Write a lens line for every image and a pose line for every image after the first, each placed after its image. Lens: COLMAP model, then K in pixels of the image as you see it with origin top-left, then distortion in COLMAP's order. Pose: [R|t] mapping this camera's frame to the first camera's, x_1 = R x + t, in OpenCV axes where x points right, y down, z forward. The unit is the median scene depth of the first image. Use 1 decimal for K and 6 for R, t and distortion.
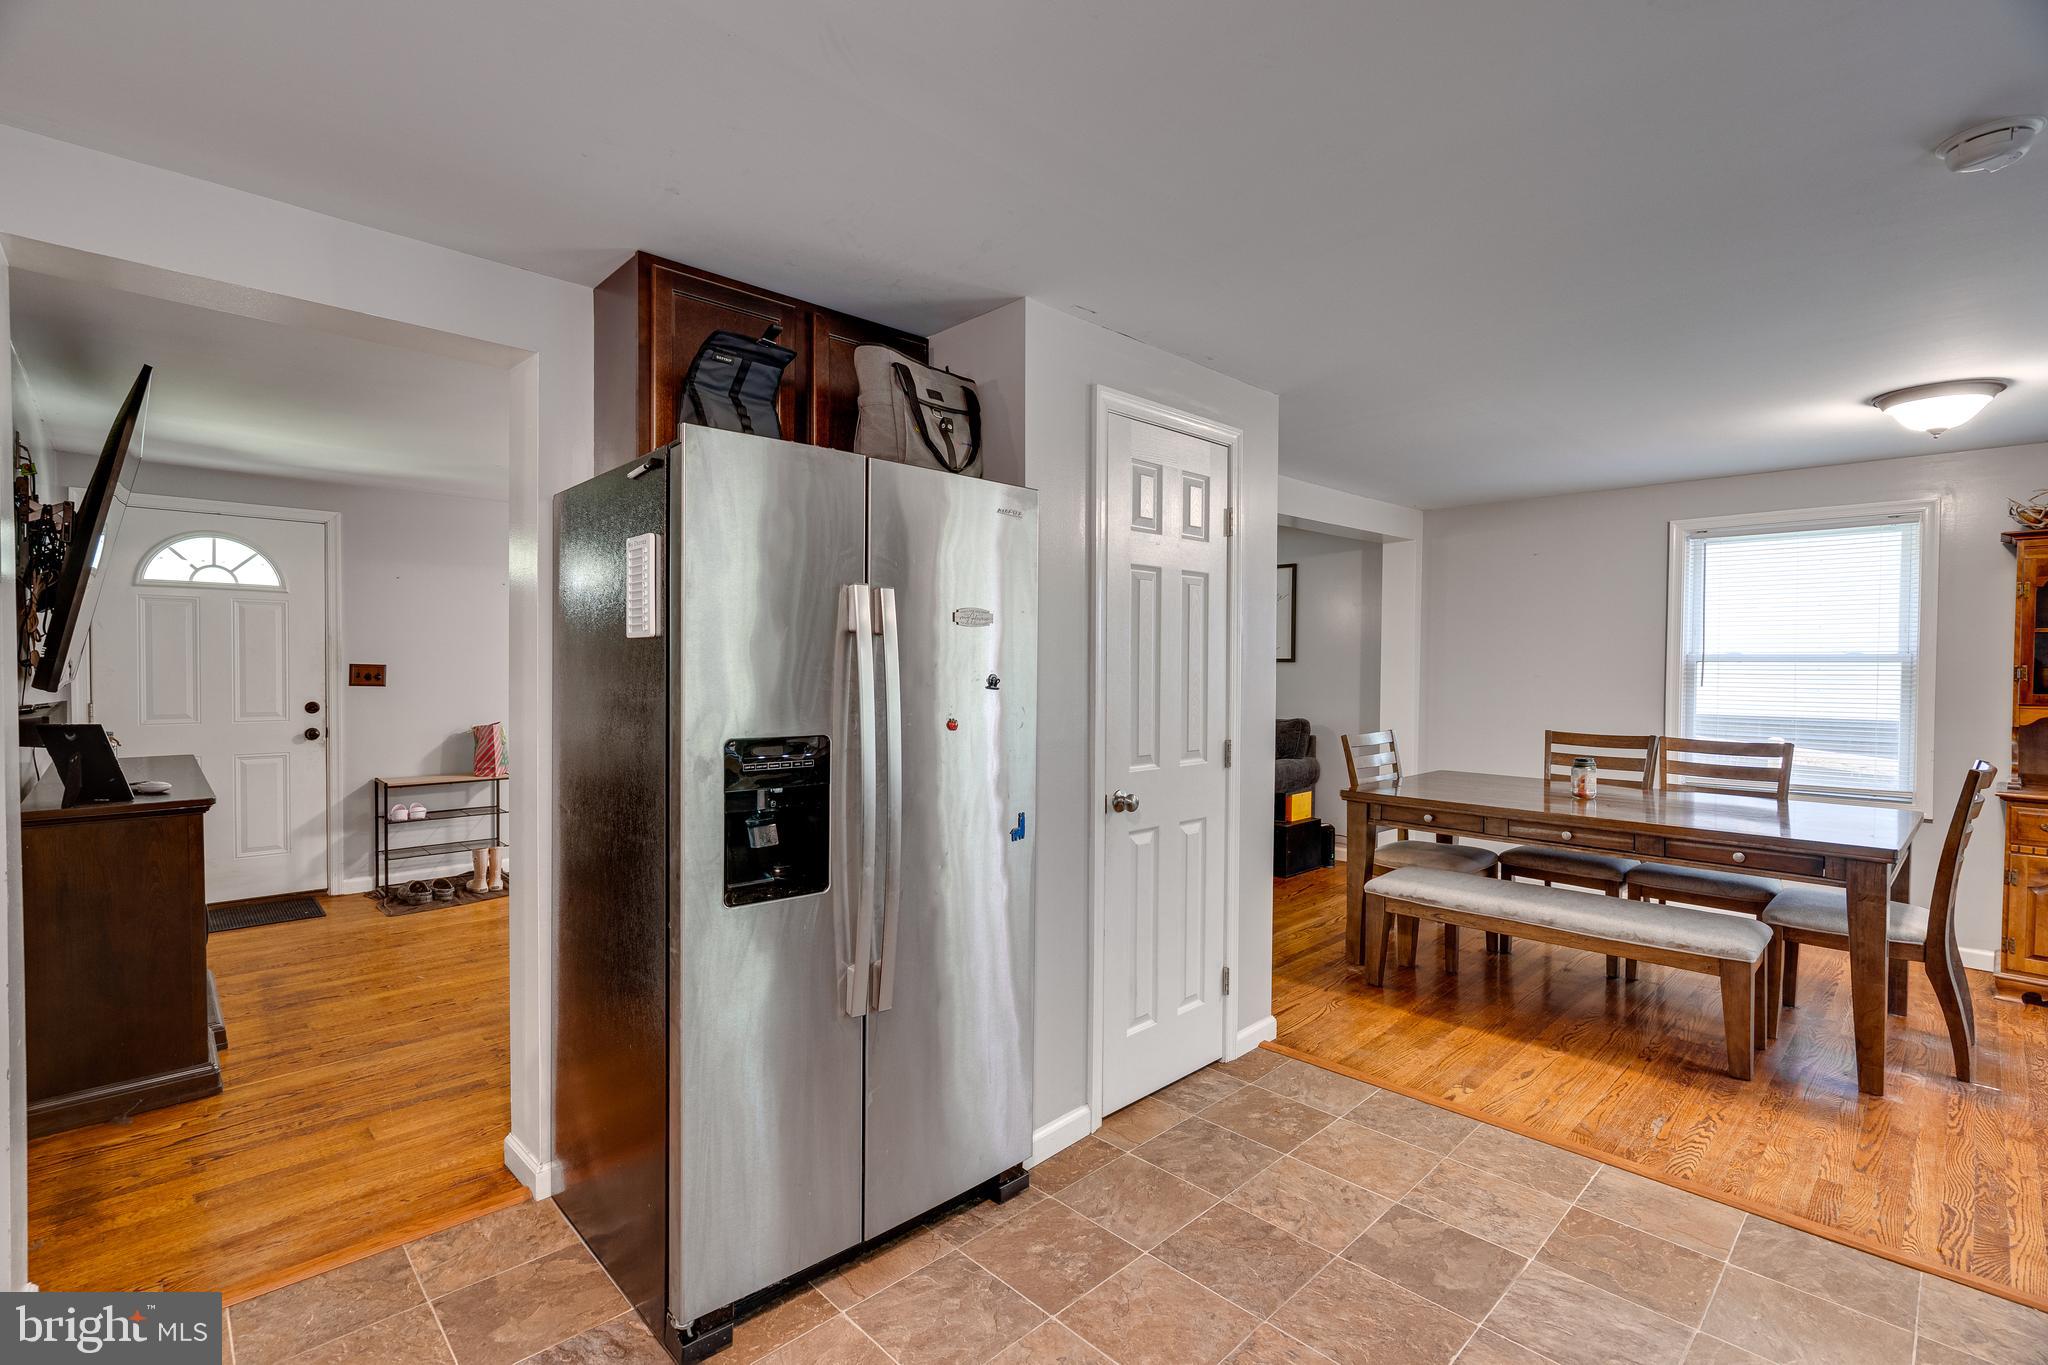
lens RADIAL K [[939.9, 0, 1017.6], [0, 939.9, 668.2], [0, 0, 1]] dist [-0.000170, 0.000455]
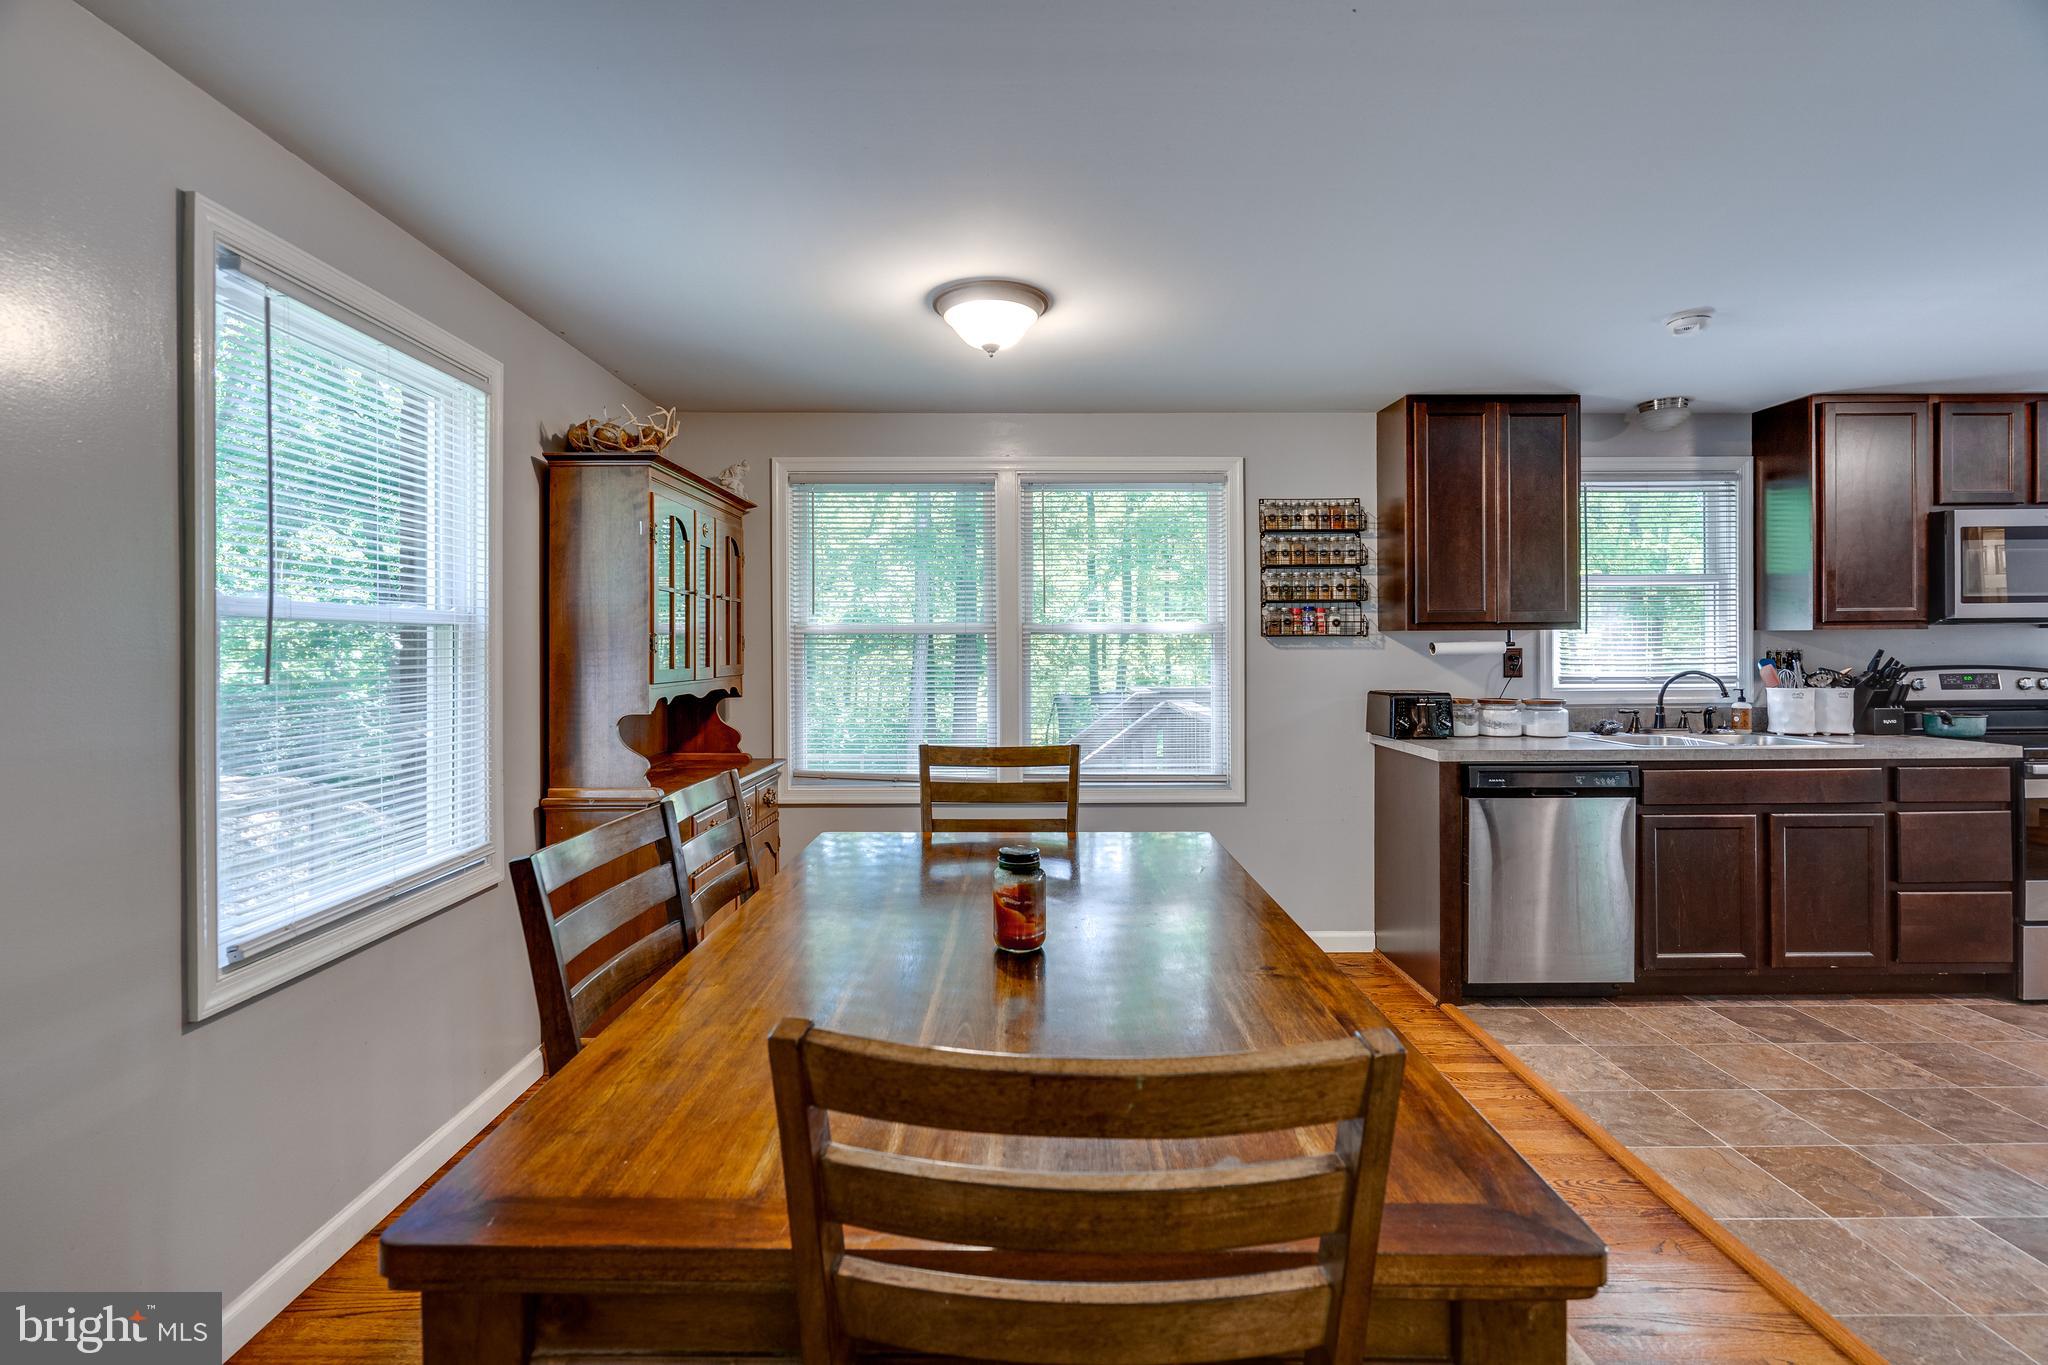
lens RADIAL K [[935.9, 0, 1018.6], [0, 935.9, 657.0], [0, 0, 1]] dist [-0.000954, -0.000386]
pose [[-0.723115, -0.007500, 0.690687, 0.372450], [0.003620, 0.999886, 0.014647, 0.006734], [-0.690718, 0.013092, -0.723005, 1.516289]]
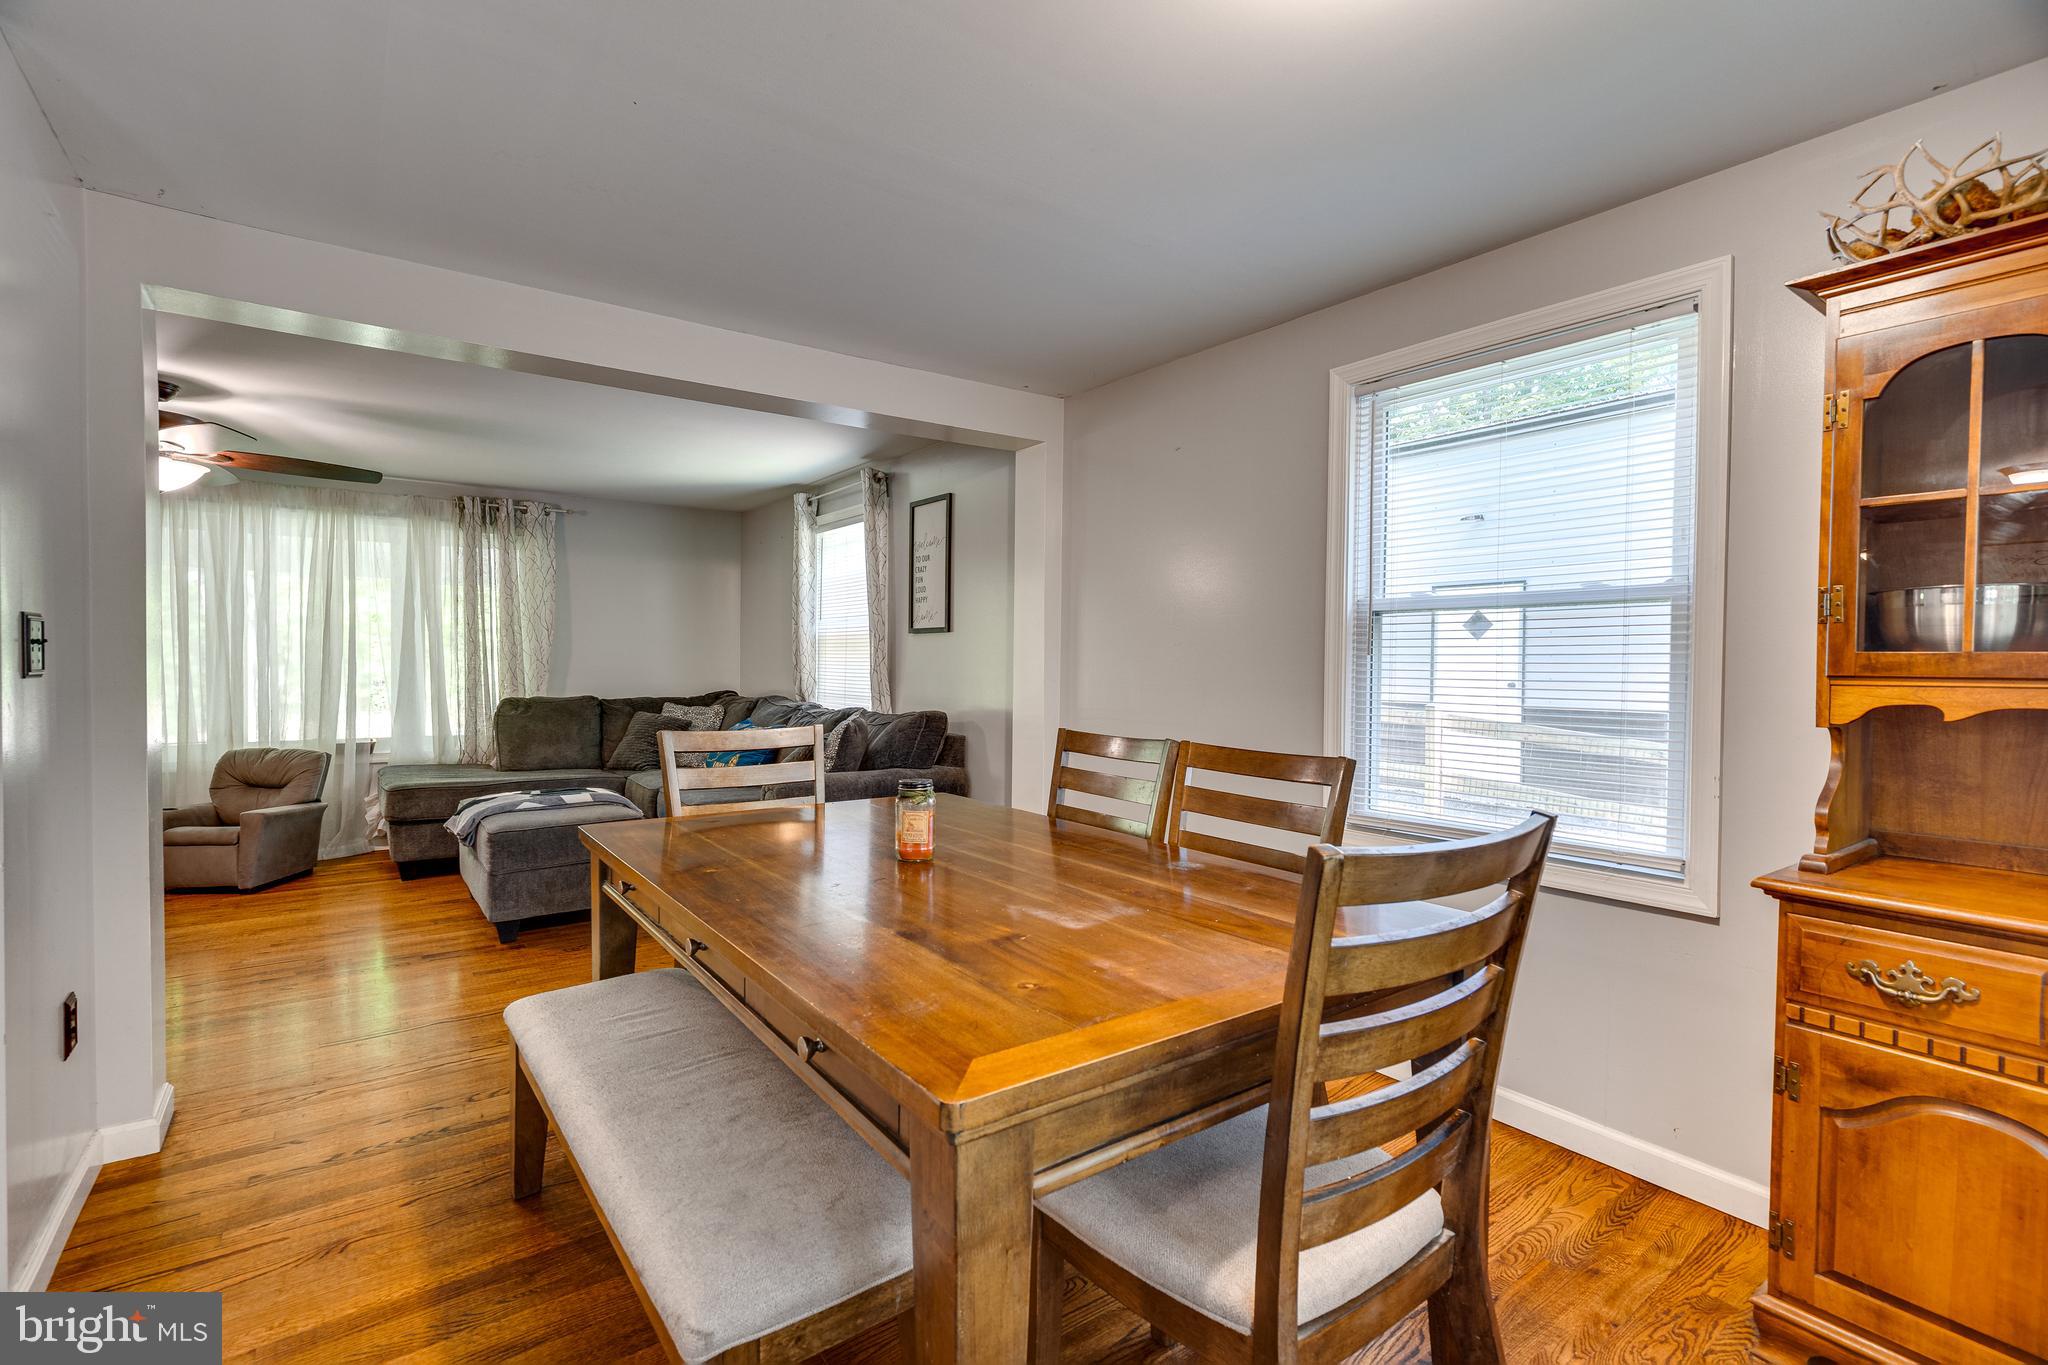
lens RADIAL K [[939.9, 0, 1017.6], [0, 939.9, 668.2], [0, 0, 1]] dist [-0.000170, 0.000455]
pose [[0.990281, 0.000988, -0.139080, 0.712619], [-0.000914, 0.999999, 0.000592, 0.032844], [0.139080, -0.000459, 0.990281, 0.488586]]
